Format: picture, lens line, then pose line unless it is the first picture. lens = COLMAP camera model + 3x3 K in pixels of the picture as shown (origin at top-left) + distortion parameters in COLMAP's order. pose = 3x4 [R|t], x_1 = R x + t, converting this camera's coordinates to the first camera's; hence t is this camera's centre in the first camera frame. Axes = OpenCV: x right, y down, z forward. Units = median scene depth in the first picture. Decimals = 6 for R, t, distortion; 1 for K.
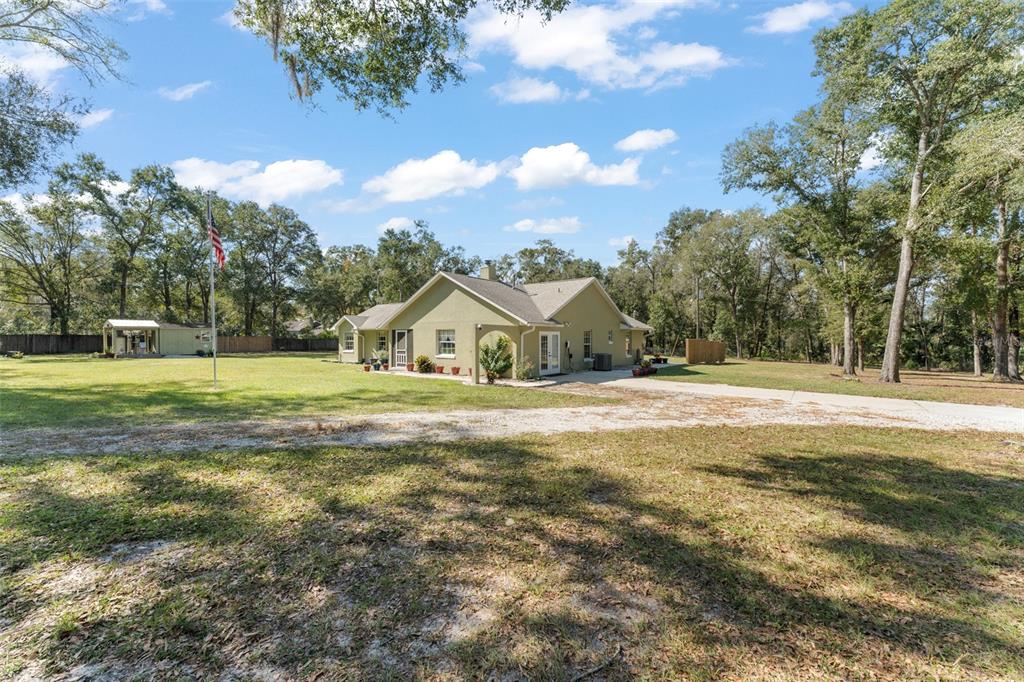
lens RADIAL K [[407.6, 0, 509.6], [0, 407.6, 334.6], [0, 0, 1]] dist [-0.000082, 0.000008]
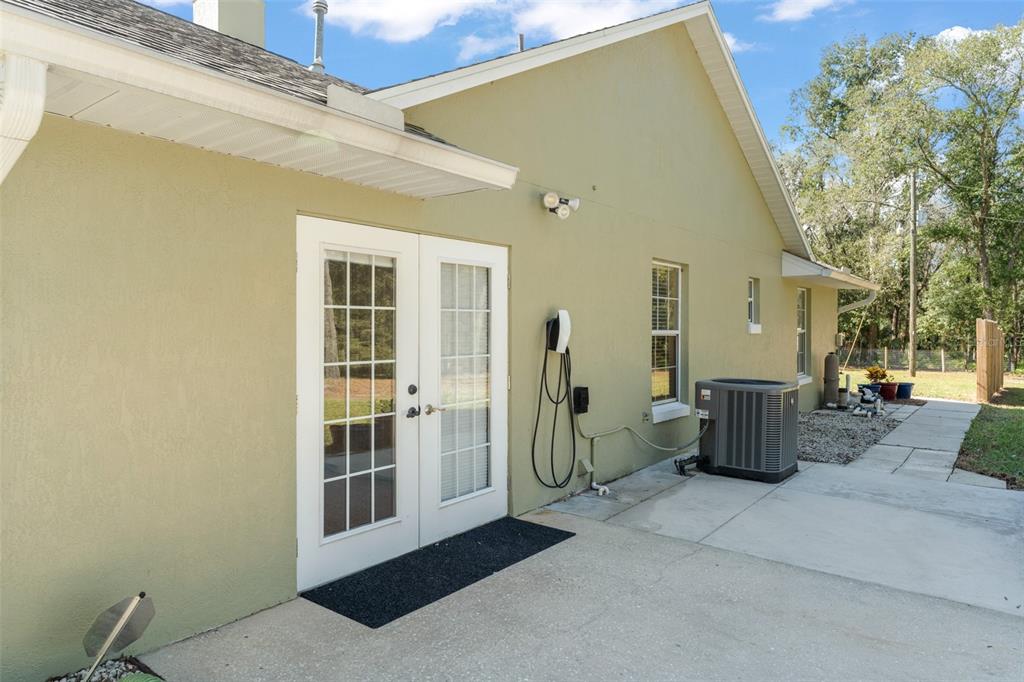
lens RADIAL K [[642.2, 0, 512.0], [0, 642.2, 341.0], [0, 0, 1]] dist [0.000025, 0.000008]
pose [[0.999980, 0.001367, 0.006196, 0.115609], [-0.001523, 0.999679, 0.025273, 0.019717], [-0.006159, -0.025282, 0.999661, 0.704107]]
